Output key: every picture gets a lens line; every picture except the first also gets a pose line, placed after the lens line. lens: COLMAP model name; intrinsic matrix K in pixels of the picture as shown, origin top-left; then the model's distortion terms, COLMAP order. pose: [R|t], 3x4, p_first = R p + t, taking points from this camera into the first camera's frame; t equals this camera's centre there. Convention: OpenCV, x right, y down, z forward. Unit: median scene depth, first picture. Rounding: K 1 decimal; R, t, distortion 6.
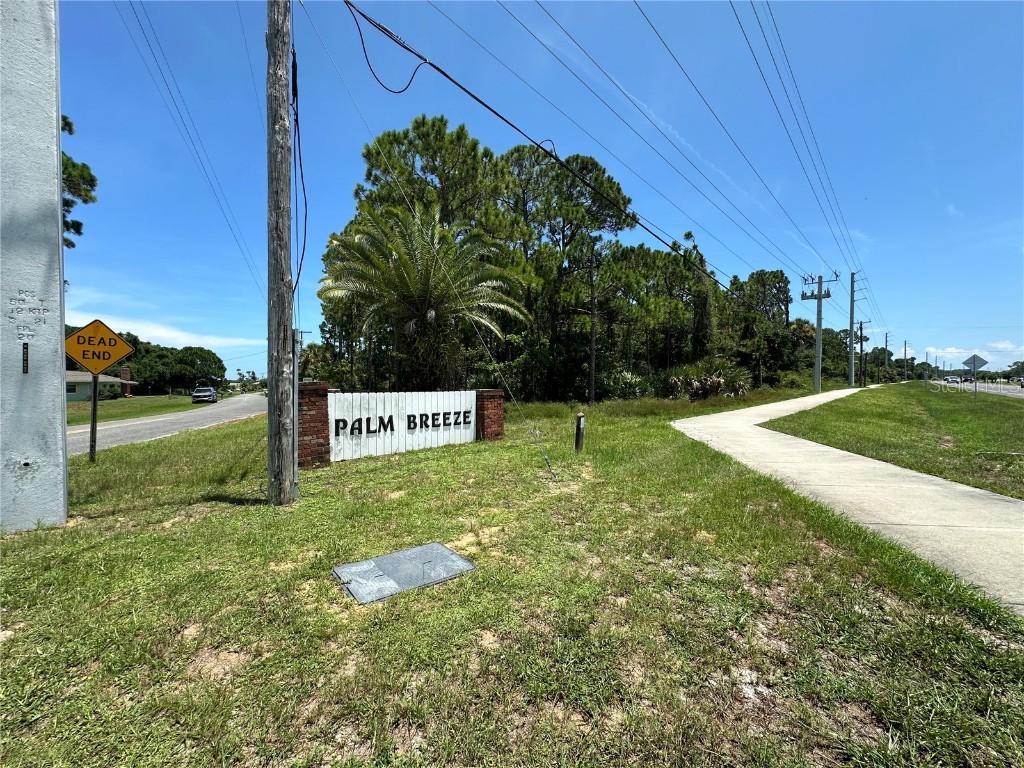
lens RADIAL K [[409.7, 0, 512.0], [0, 409.7, 384.0], [0, 0, 1]] dist [-0.000236, 0.000089]
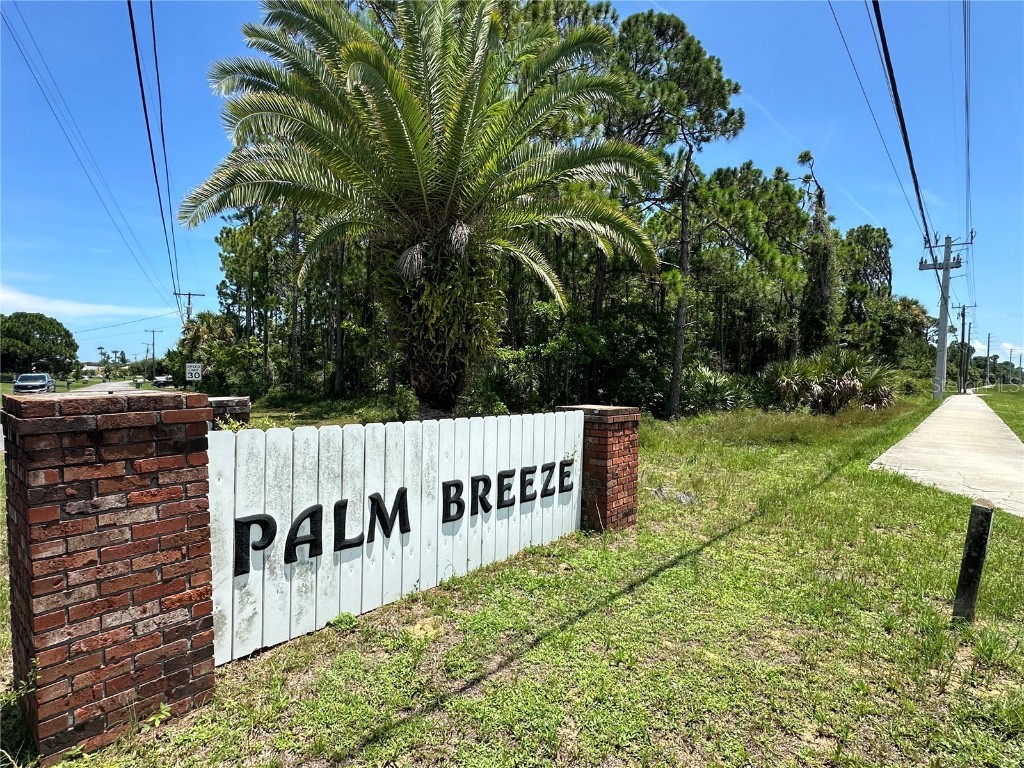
lens RADIAL K [[542.3, 0, 511.1], [0, 542.3, 387.6], [0, 0, 1]] dist [-0.000552, 0.000132]
pose [[0.998117, 0.022435, 0.057096, -0.195208], [-0.023537, 0.999548, 0.018712, -0.015640], [-0.056651, -0.020020, 0.998193, 0.455586]]
